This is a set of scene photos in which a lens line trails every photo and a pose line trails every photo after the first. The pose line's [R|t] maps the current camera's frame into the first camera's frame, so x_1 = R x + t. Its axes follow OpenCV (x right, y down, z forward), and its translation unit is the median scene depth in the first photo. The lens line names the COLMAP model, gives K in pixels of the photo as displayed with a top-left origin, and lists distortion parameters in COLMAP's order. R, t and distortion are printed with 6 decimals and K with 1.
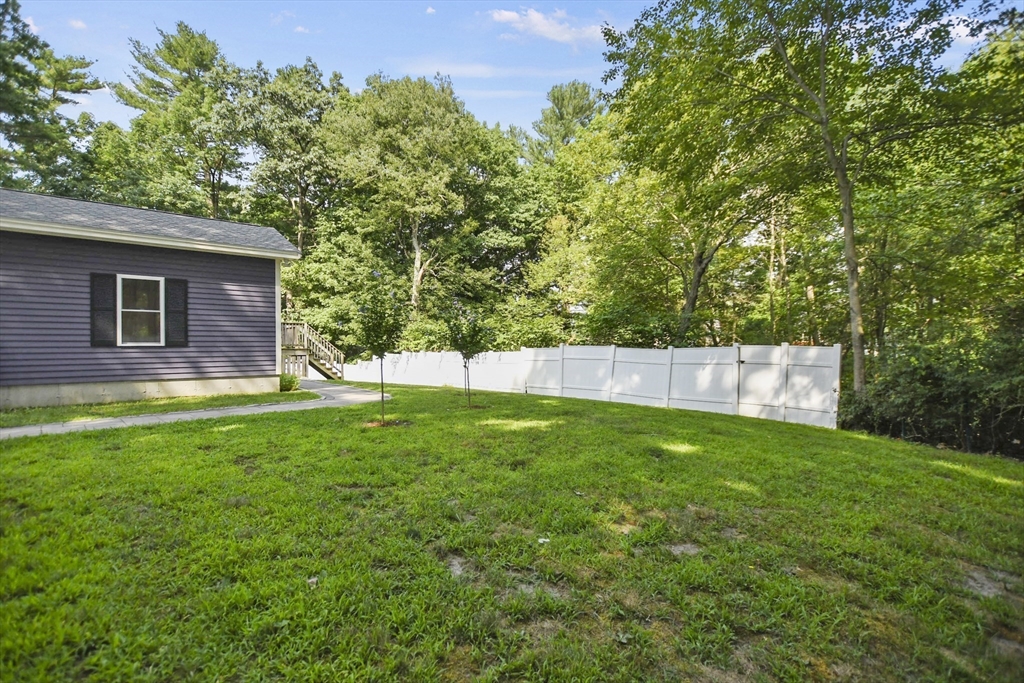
lens RADIAL K [[456.8, 0, 511.1], [0, 456.8, 346.3], [0, 0, 1]] dist [-0.038303, 0.007790]
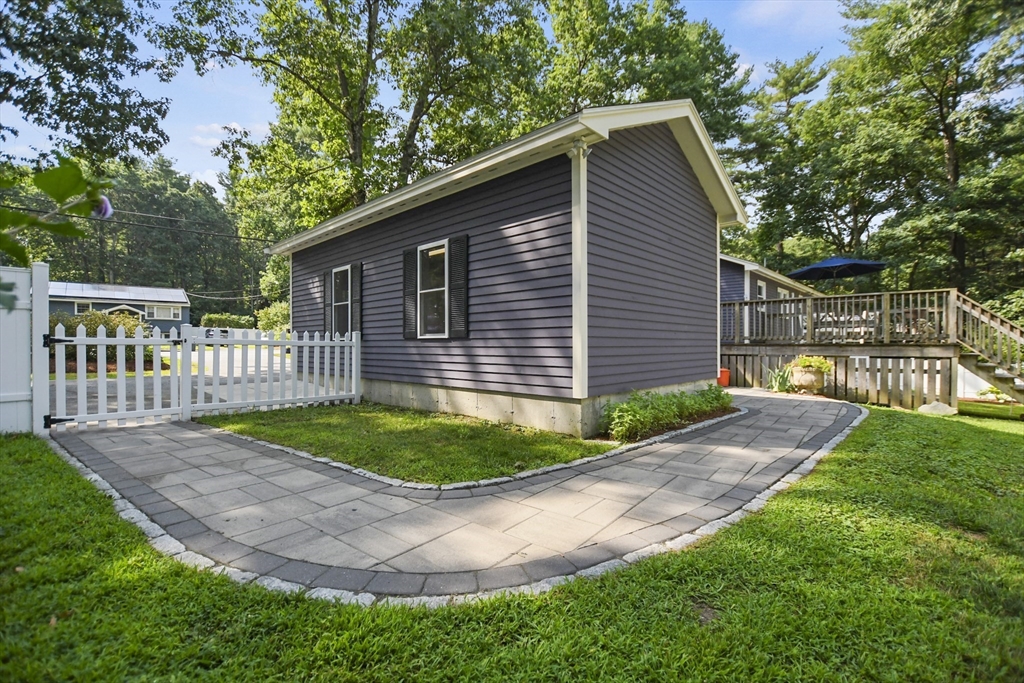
lens RADIAL K [[456.8, 0, 511.1], [0, 456.8, 346.3], [0, 0, 1]] dist [-0.038303, 0.007790]
pose [[0.087264, 0.008543, -0.996149, -0.029334], [0.002536, 0.999958, 0.008798, 0.002398], [0.996182, -0.003294, 0.087238, 0.428154]]
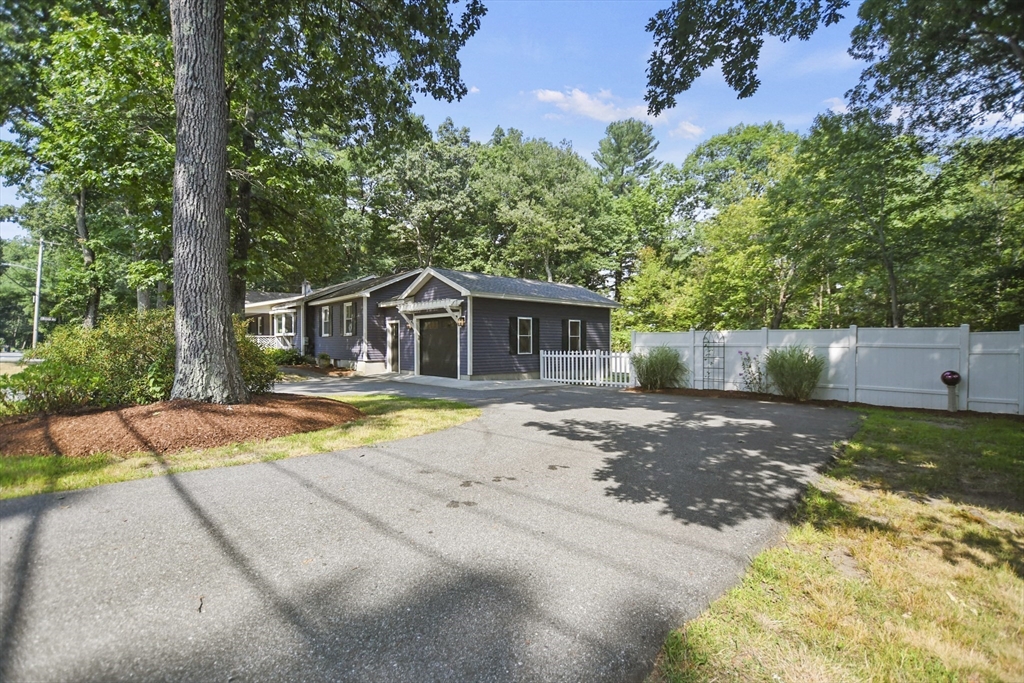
lens RADIAL K [[456.8, 0, 511.1], [0, 456.8, 346.3], [0, 0, 1]] dist [-0.038303, 0.007790]
pose [[0.999844, 0.003497, 0.017305, -0.370717], [-0.003800, 0.999840, 0.017482, -0.028382], [-0.017241, -0.017545, 0.999697, -0.363271]]
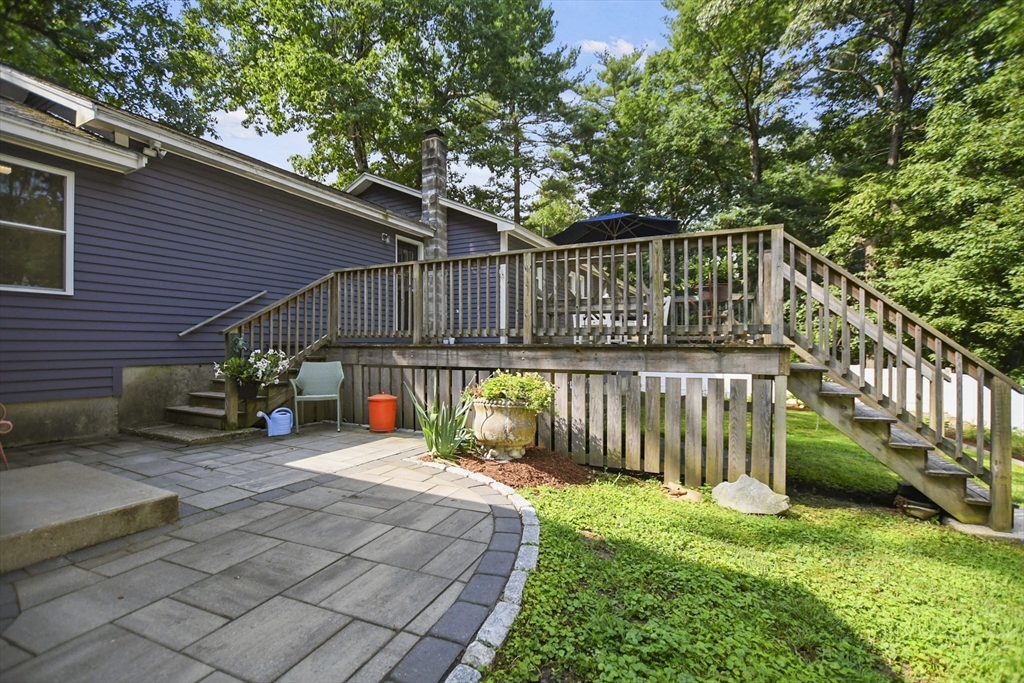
lens RADIAL K [[456.8, 0, 511.1], [0, 456.8, 346.3], [0, 0, 1]] dist [-0.038303, 0.007790]
pose [[0.370208, 0.006933, -0.928923, -0.252864], [-0.000293, 0.999973, 0.007347, 0.003653], [0.928949, -0.002448, 0.370200, 0.680962]]
